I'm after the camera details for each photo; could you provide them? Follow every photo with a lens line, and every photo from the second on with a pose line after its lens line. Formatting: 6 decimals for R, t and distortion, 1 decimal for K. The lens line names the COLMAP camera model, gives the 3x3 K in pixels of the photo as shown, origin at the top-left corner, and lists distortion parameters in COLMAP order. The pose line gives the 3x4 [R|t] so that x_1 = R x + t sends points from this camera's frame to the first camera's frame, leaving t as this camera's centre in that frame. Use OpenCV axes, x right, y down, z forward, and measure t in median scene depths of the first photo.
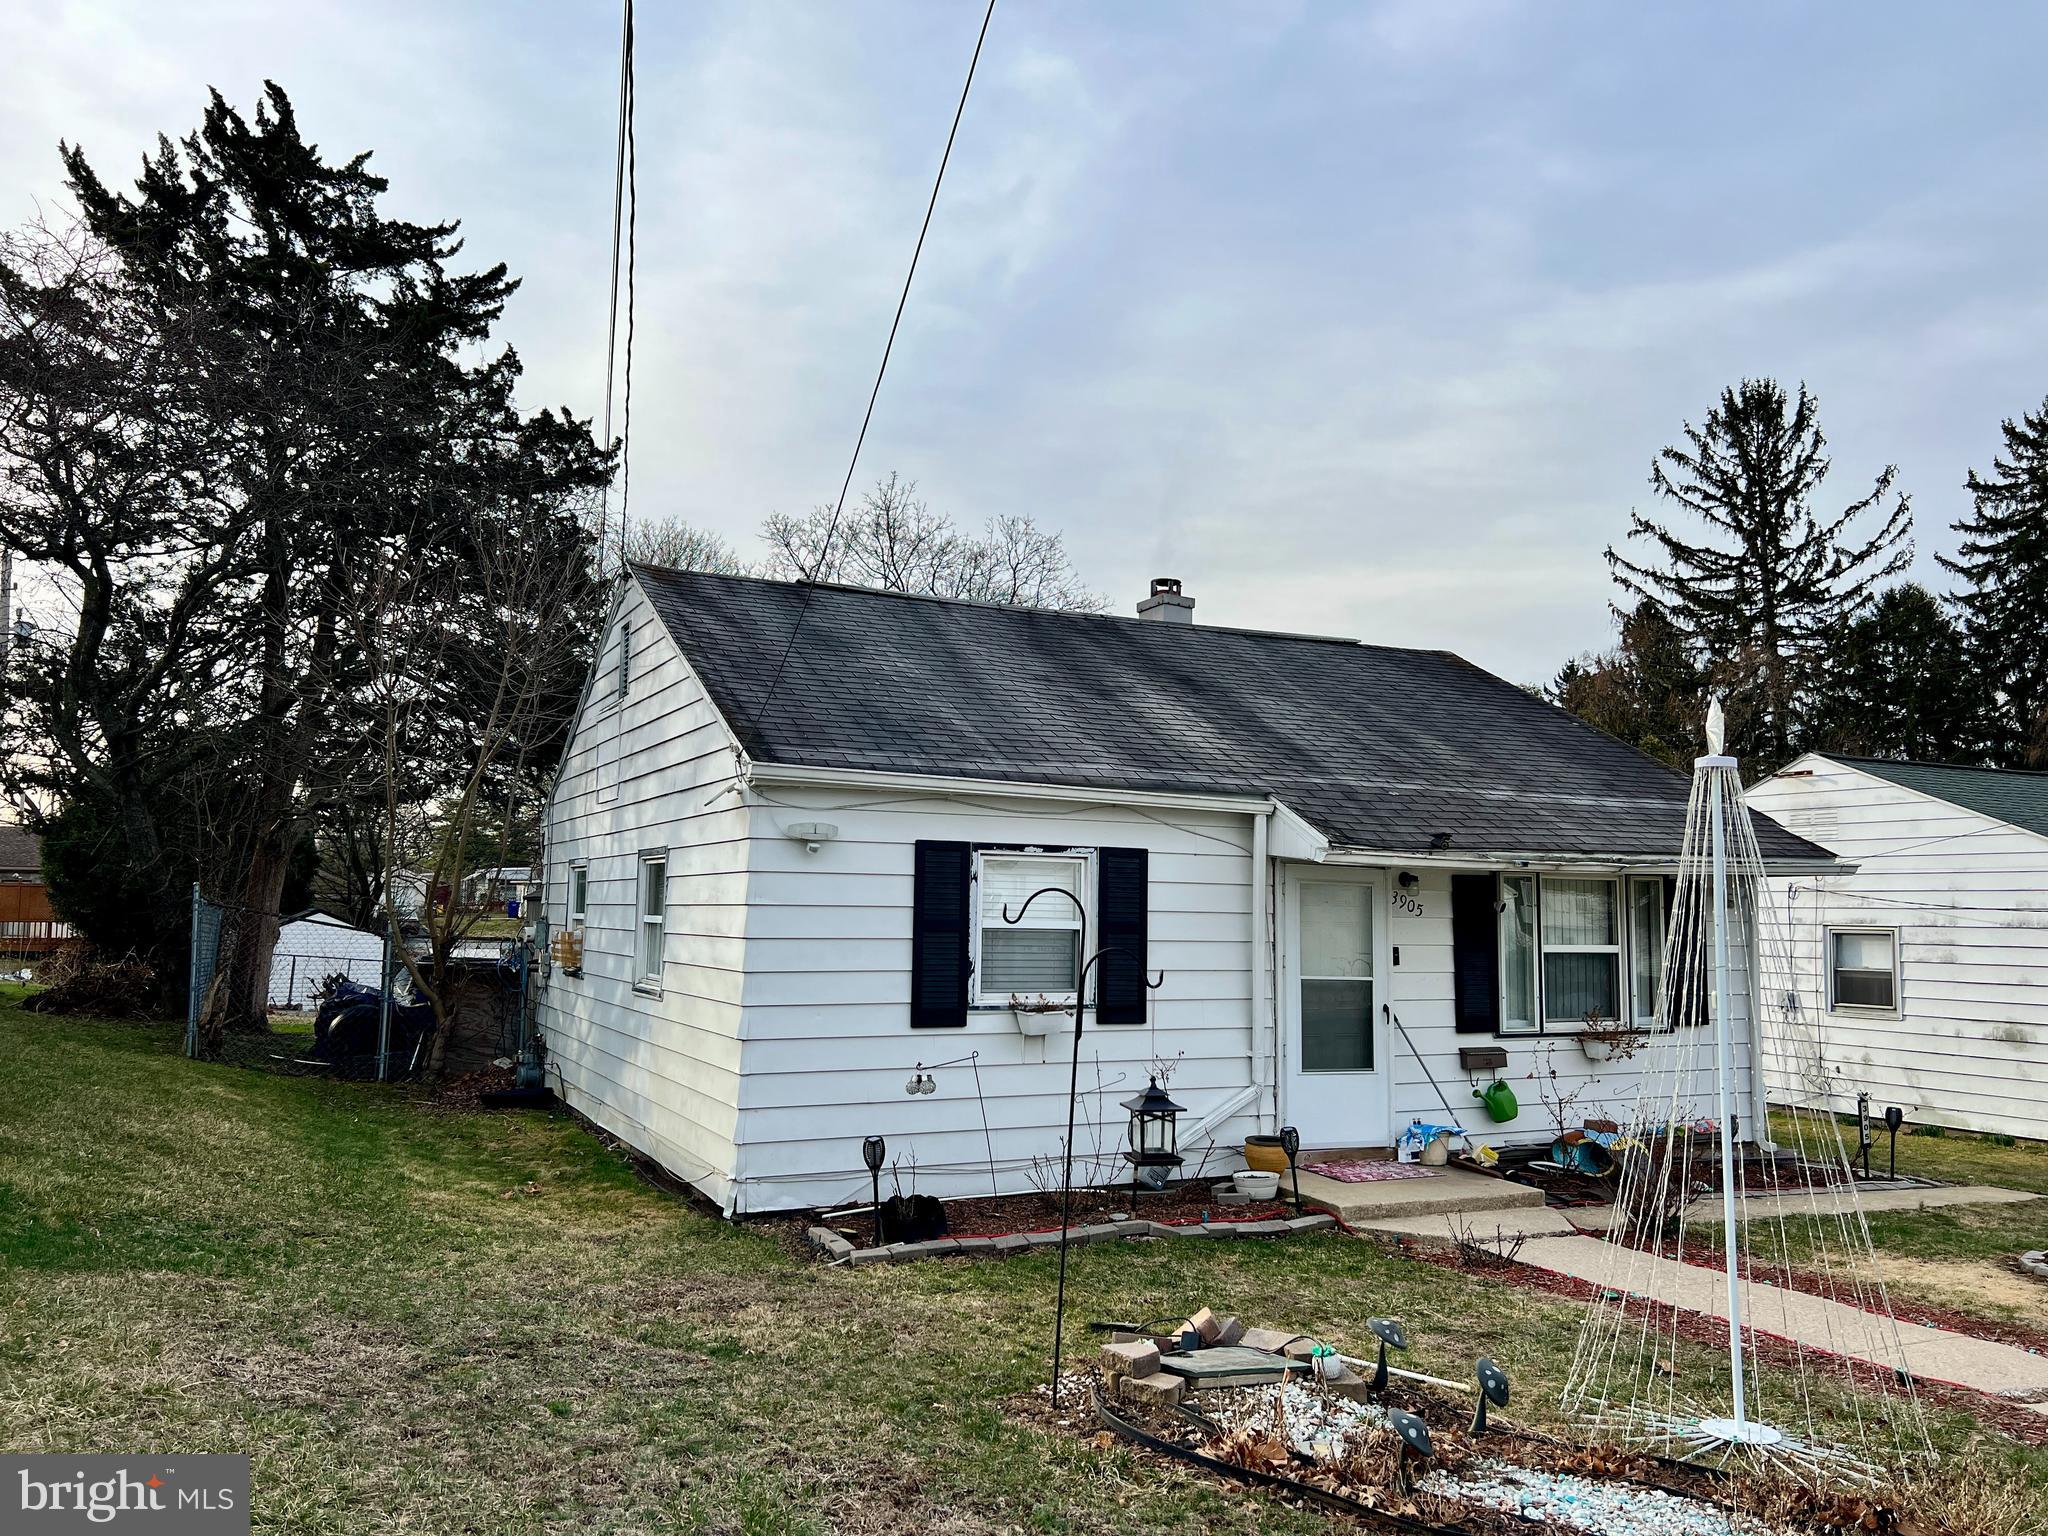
lens RADIAL K [[1543.4, 0, 1023.8], [0, 1543.4, 779.6], [0, 0, 1]] dist [0.073148, -0.094312]
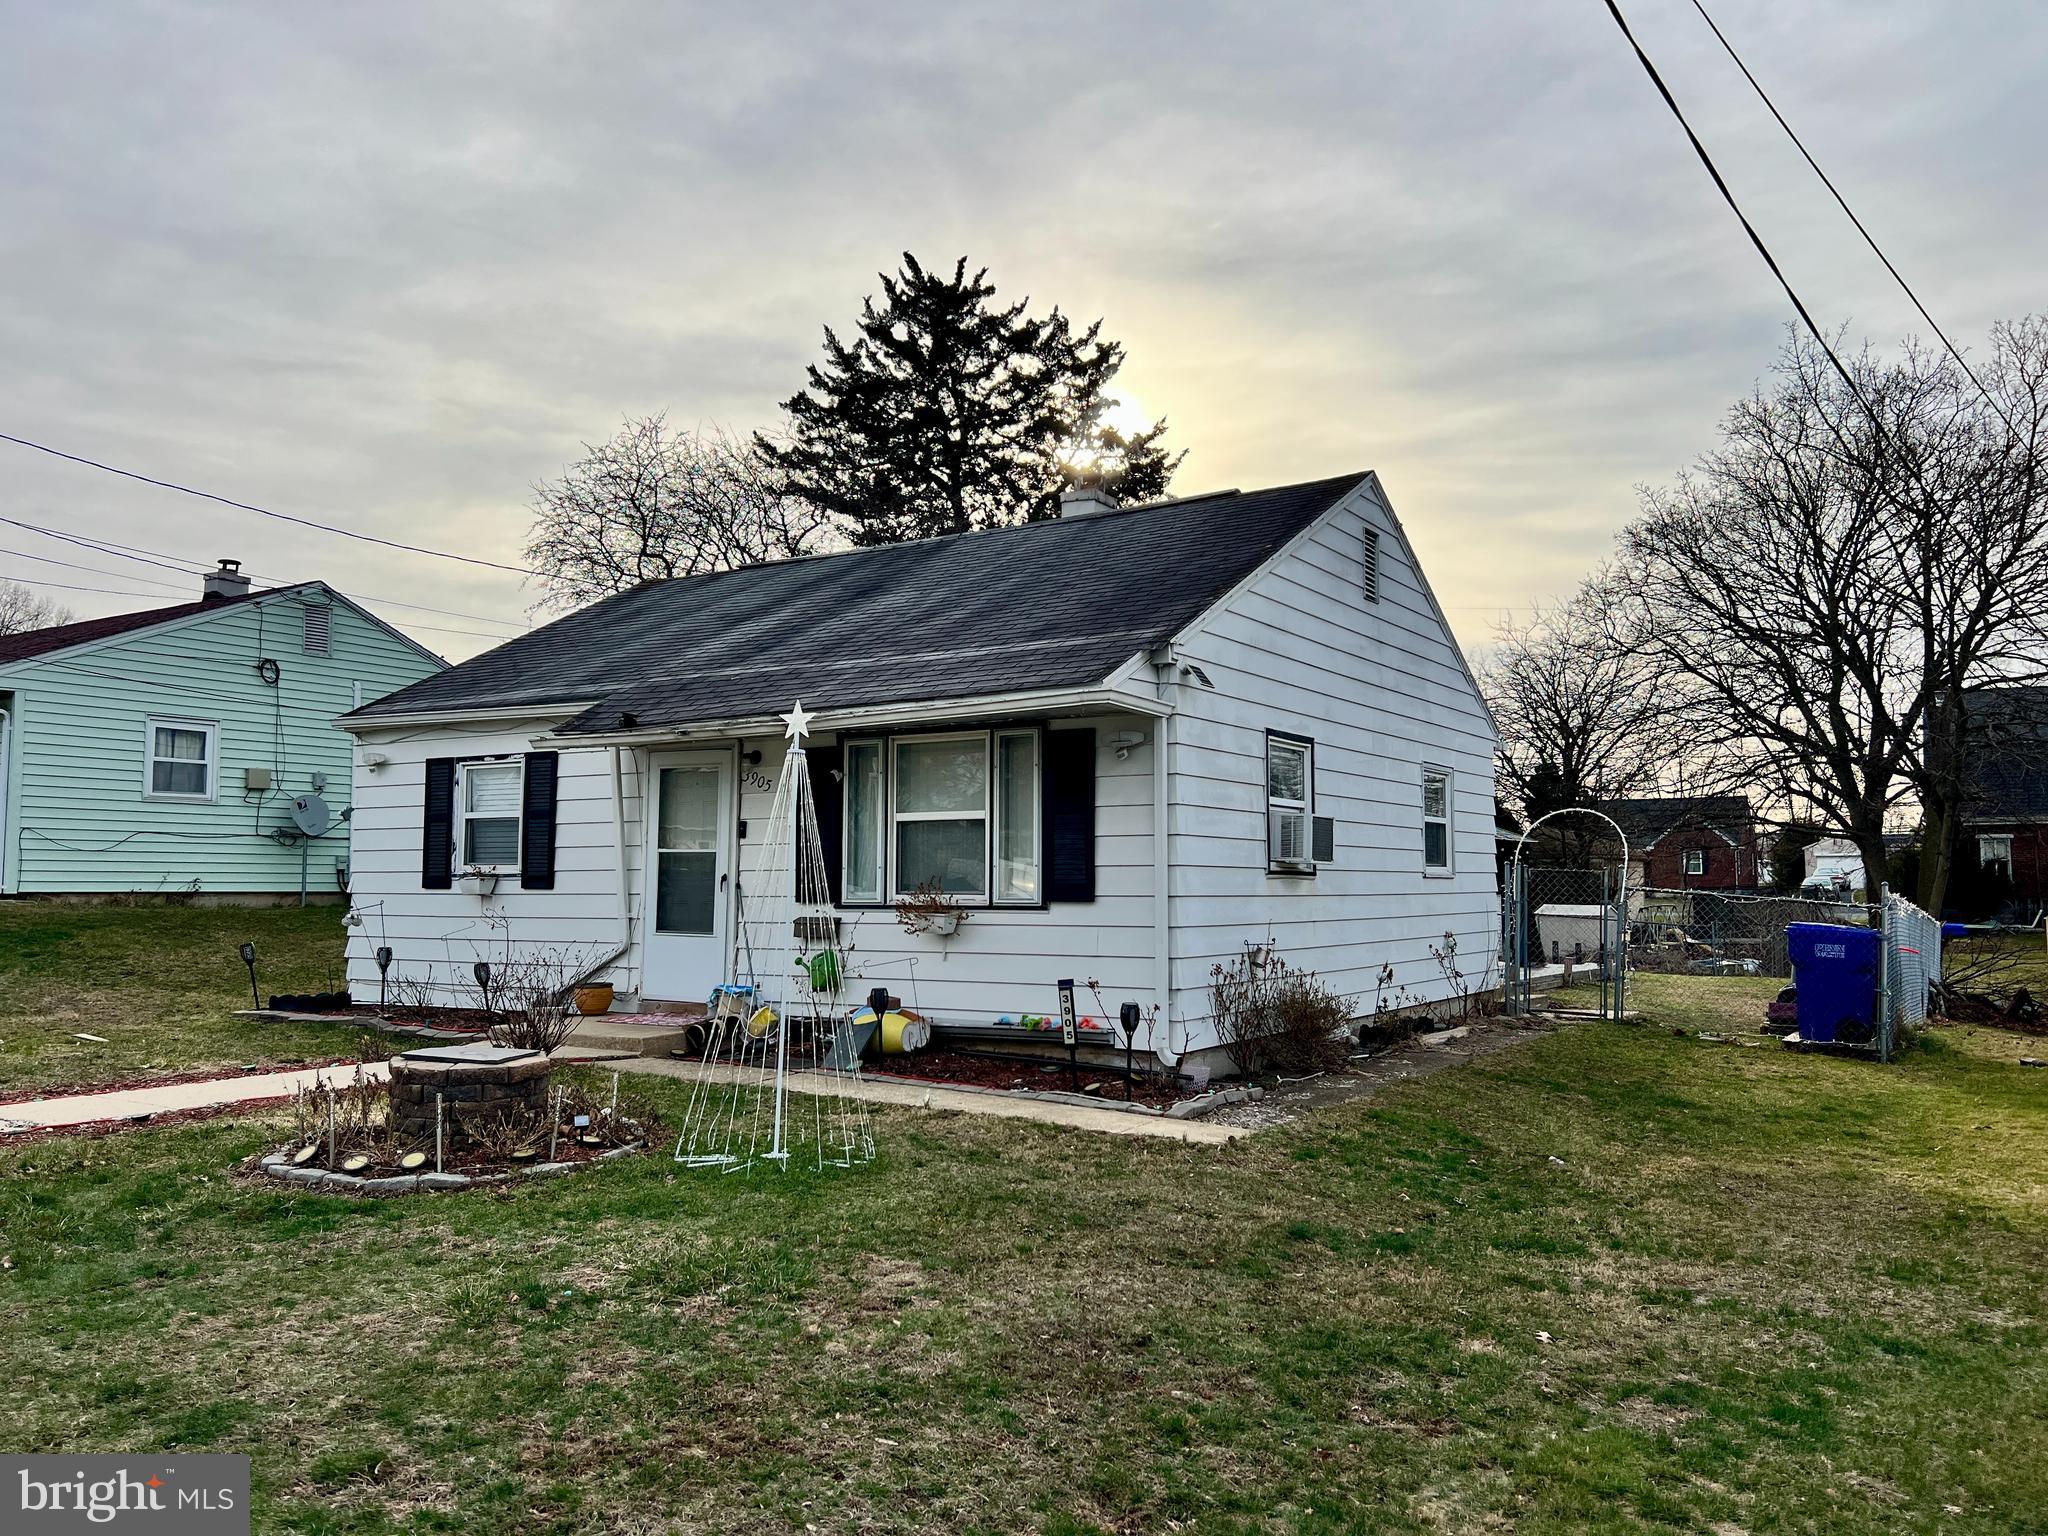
lens RADIAL K [[1543.4, 0, 1004.2], [0, 1543.4, 766.3], [0, 0, 1]] dist [0.073148, -0.094312]
pose [[0.515741, -0.080278, -0.852975, 1.197086], [0.080958, 0.995712, -0.044762, 0.127710], [0.852911, -0.045970, 0.520028, 0.581381]]
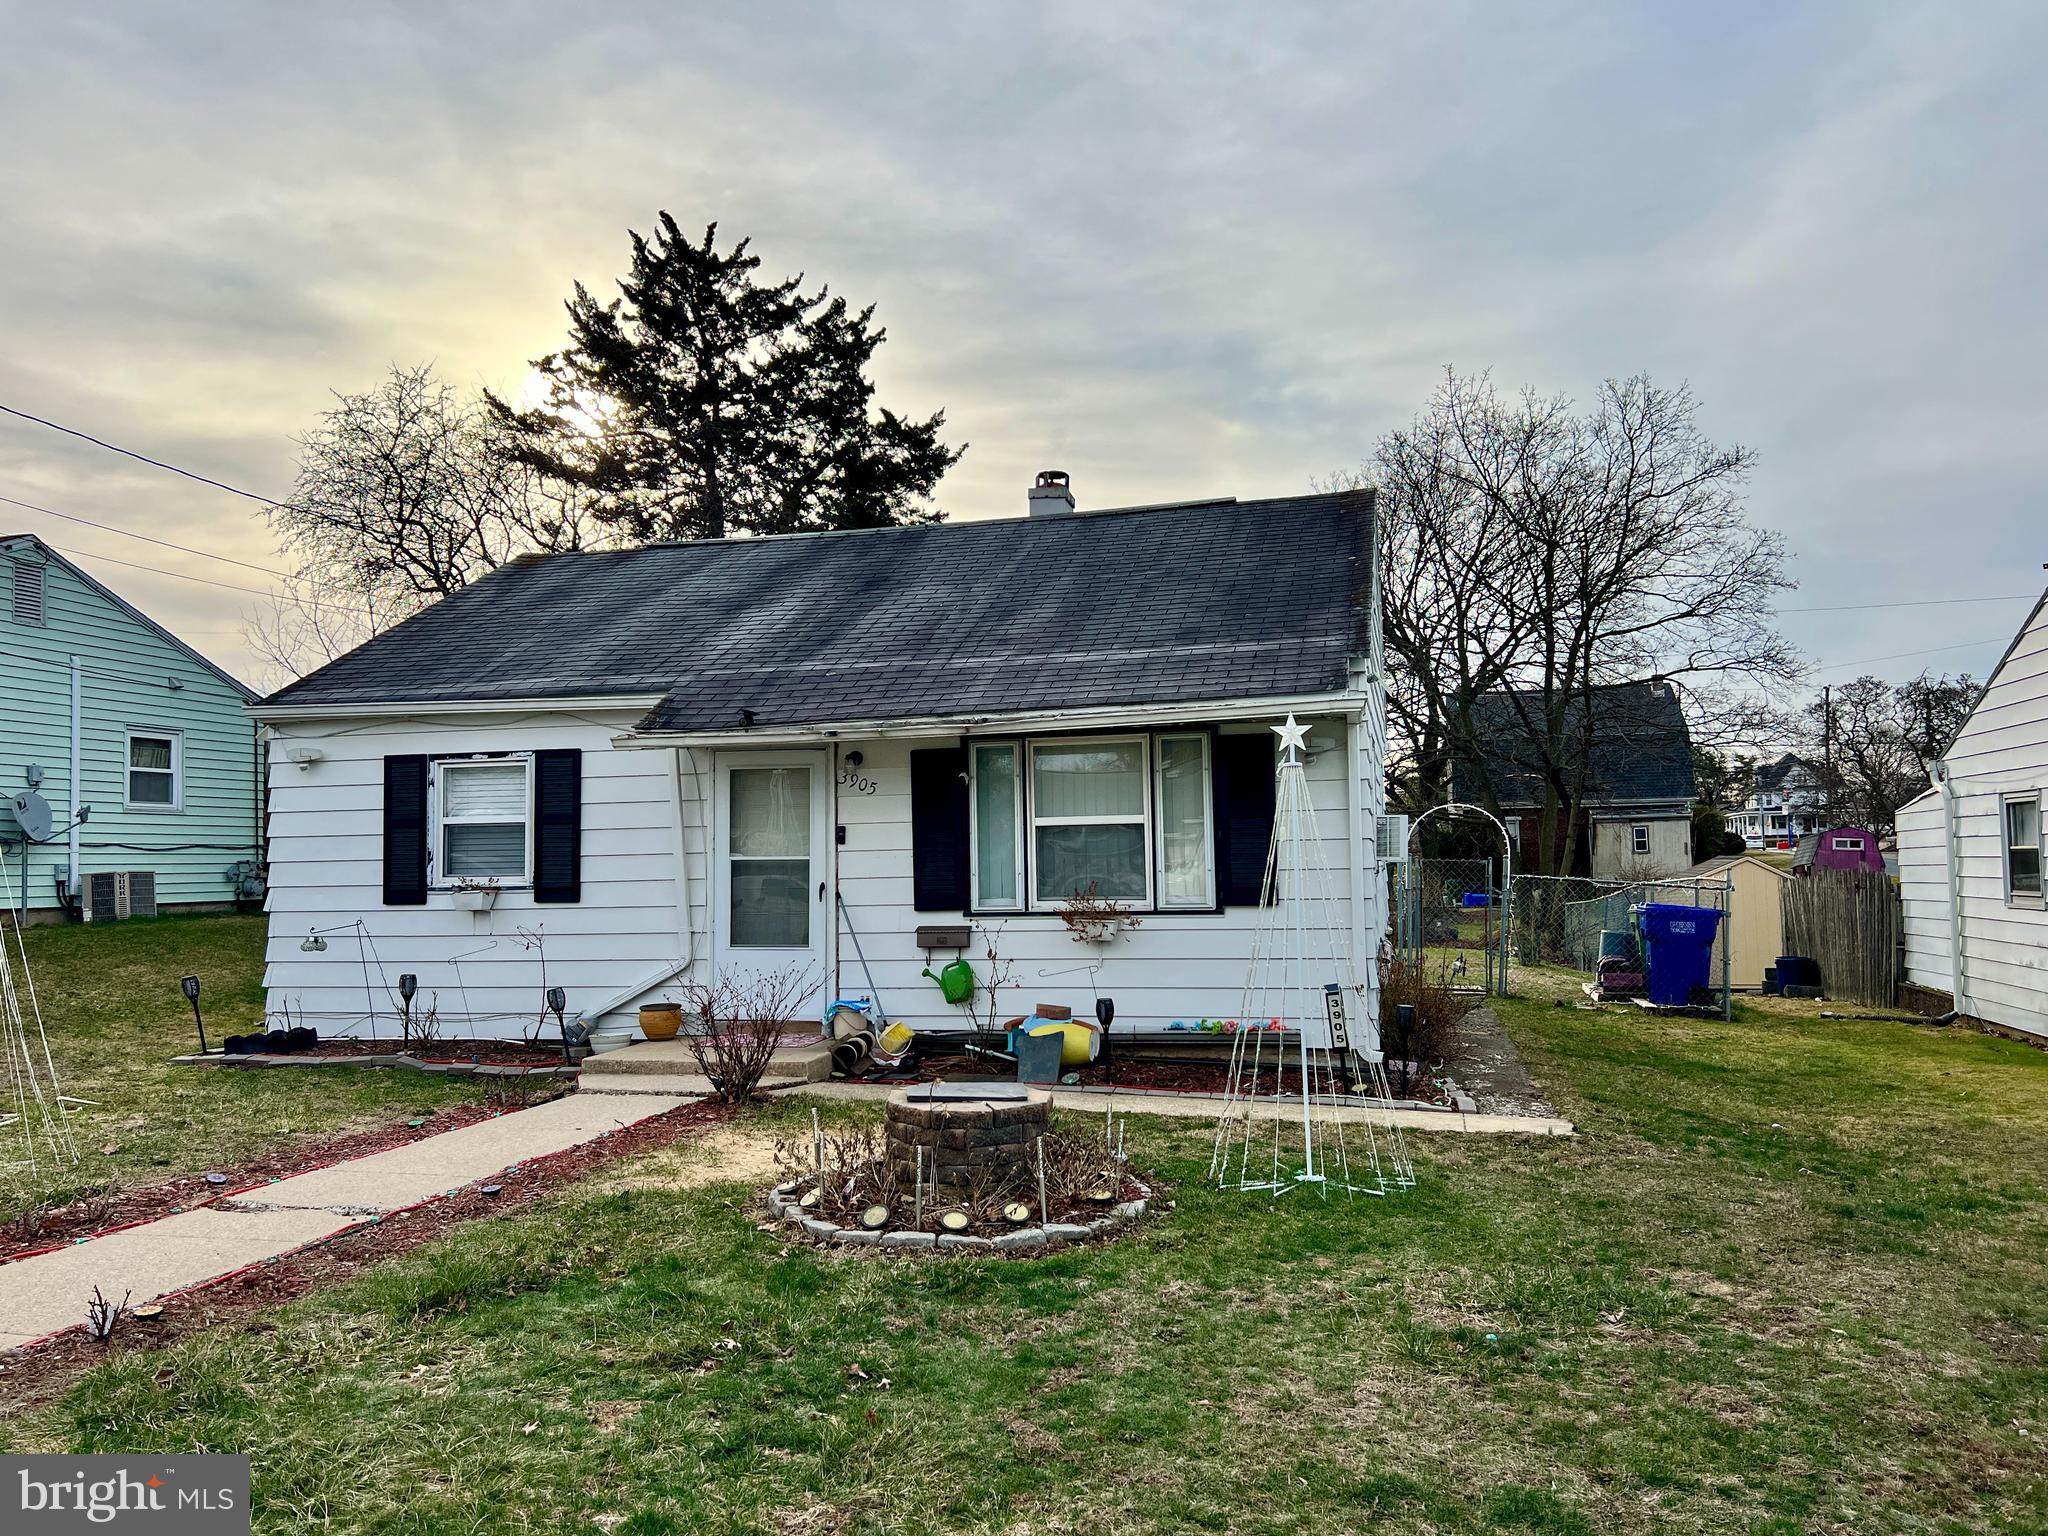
lens RADIAL K [[1543.4, 0, 1009.0], [0, 1543.4, 778.1], [0, 0, 1]] dist [0.073148, -0.094312]
pose [[0.757671, -0.065425, -0.649349, 0.938027], [0.085529, 0.996335, -0.000589, 0.083548], [0.647008, -0.055092, 0.760490, 0.301322]]
